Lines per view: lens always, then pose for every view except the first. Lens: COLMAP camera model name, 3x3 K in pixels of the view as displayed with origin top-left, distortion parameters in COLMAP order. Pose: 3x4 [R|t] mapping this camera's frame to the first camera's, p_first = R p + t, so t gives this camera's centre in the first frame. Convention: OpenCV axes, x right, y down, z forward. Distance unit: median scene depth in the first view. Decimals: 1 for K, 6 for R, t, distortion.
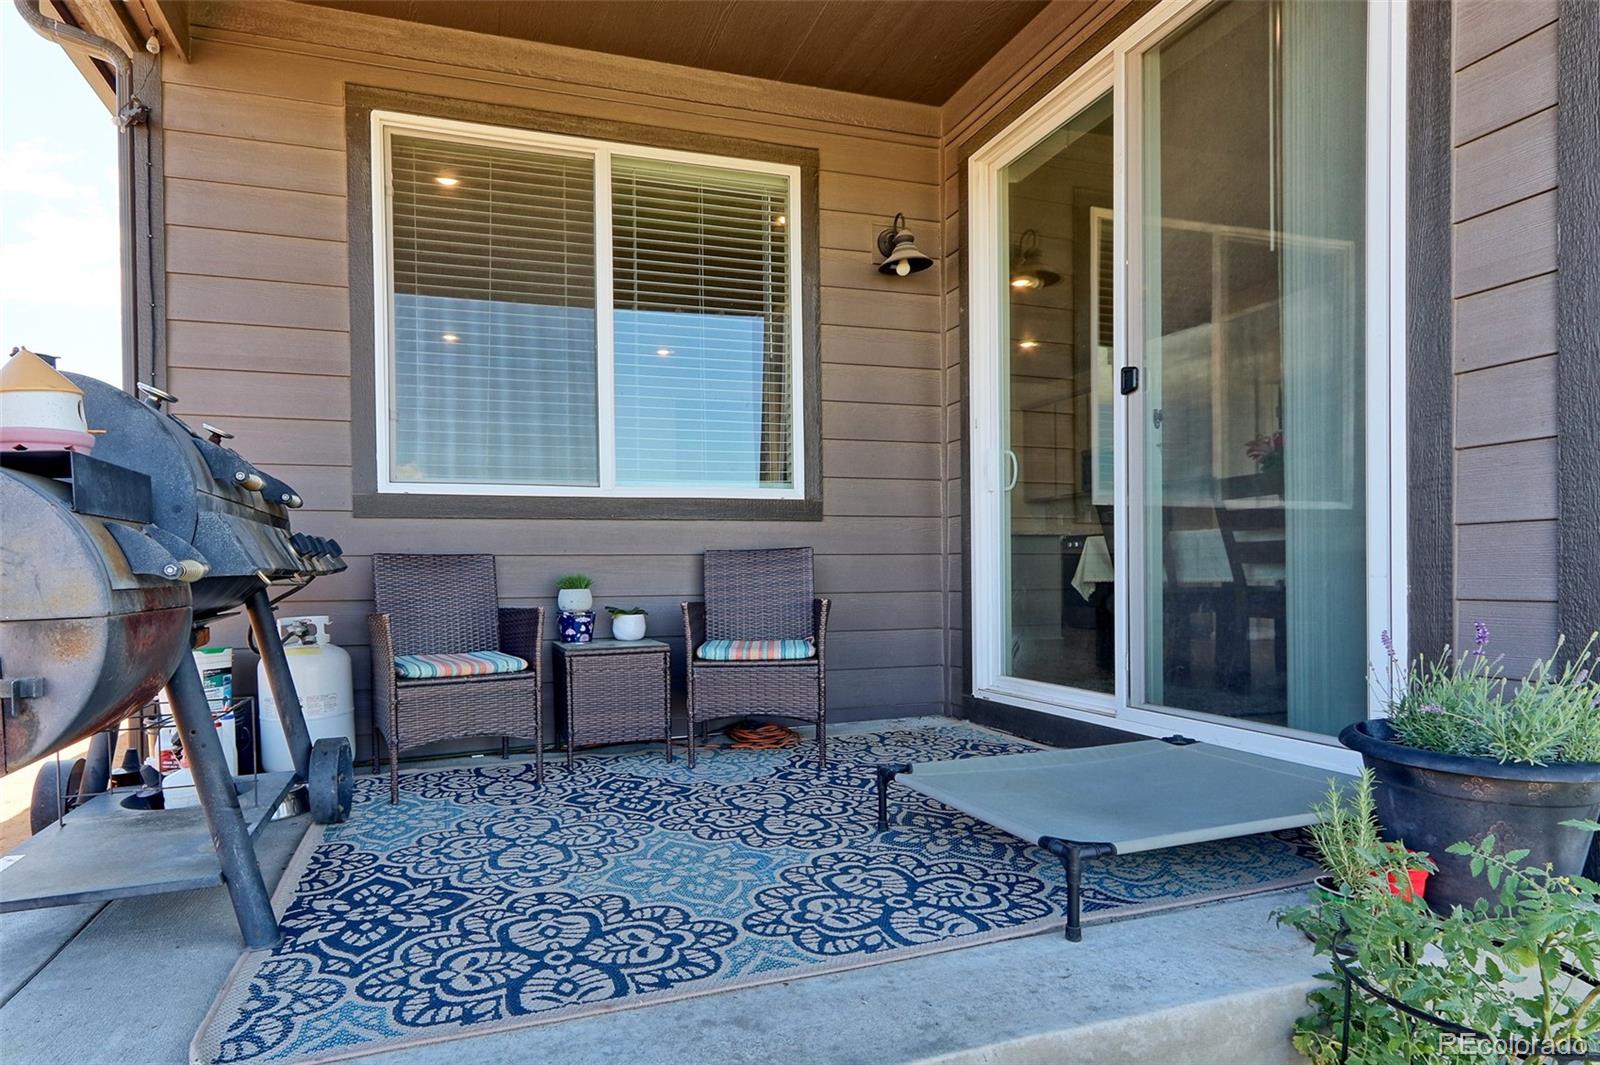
lens RADIAL K [[765.9, 0, 801.1], [0, 765.9, 554.0], [0, 0, 1]] dist [-0.000278, -0.000100]
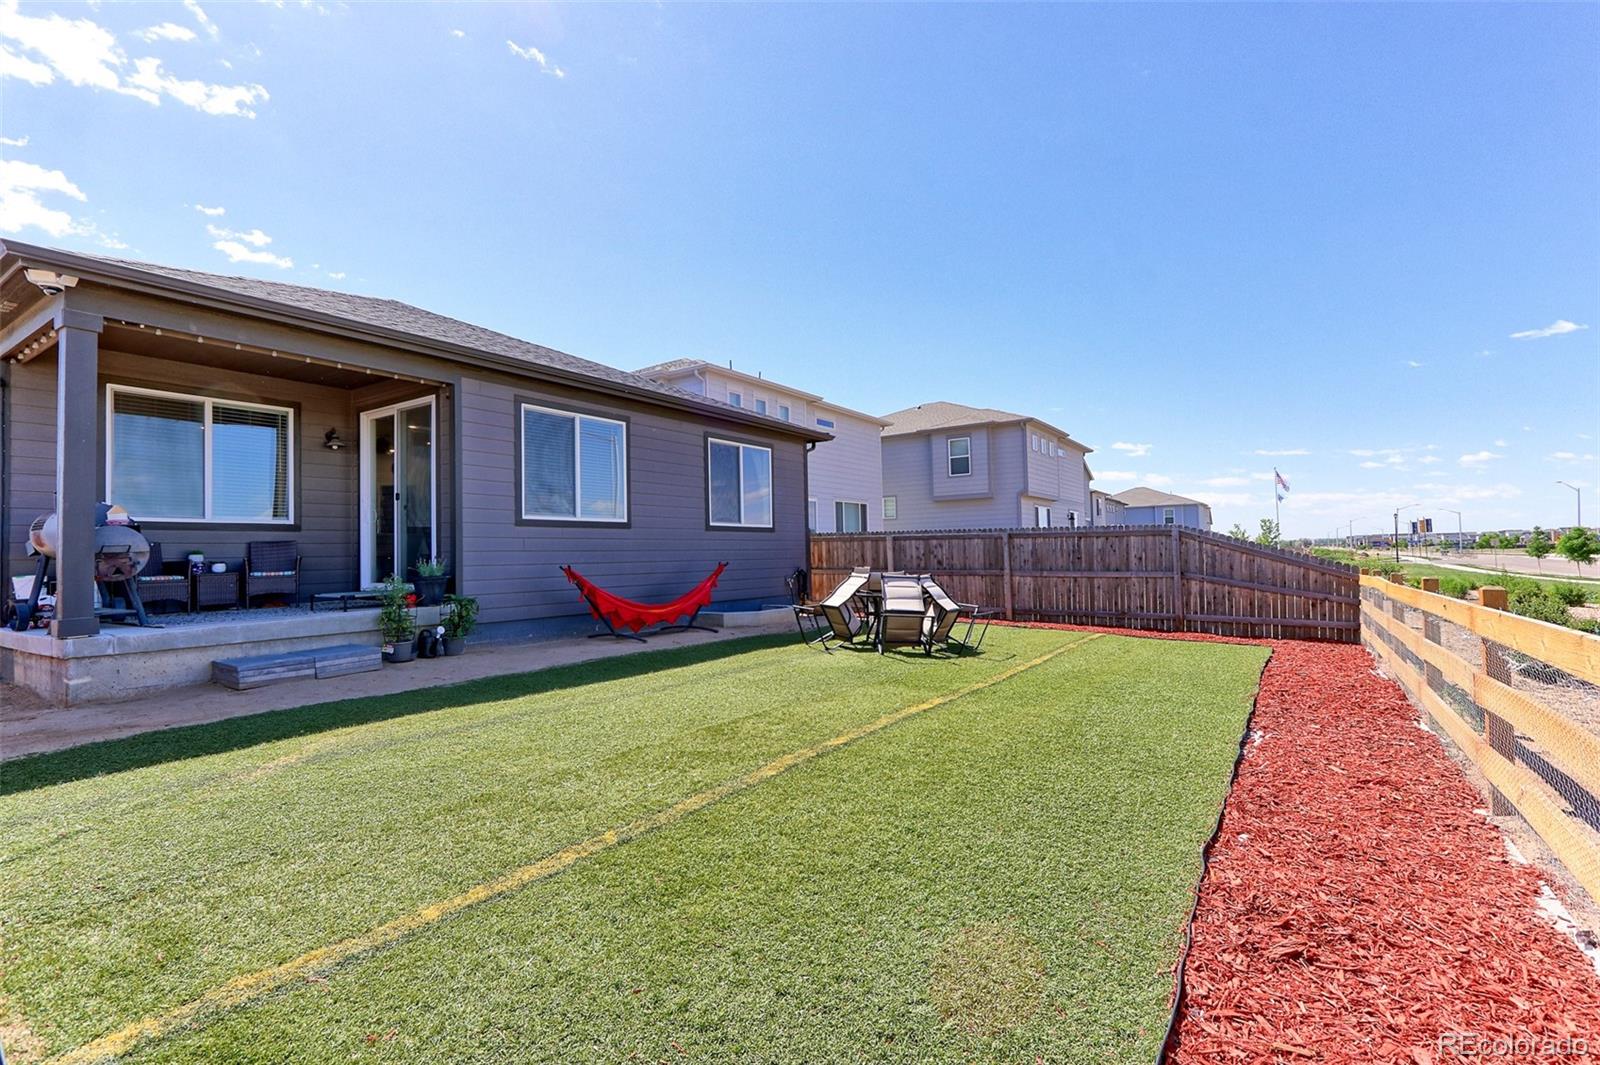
lens RADIAL K [[739.5, 0, 800.0], [0, 739.5, 532.5], [0, 0, 1]] dist [-0.000430, -0.000139]
pose [[0.851007, 0.008418, 0.525087, 0.166212], [0.009169, 0.999481, -0.030882, 0.063689], [-0.525075, 0.031095, 0.850488, -2.375661]]
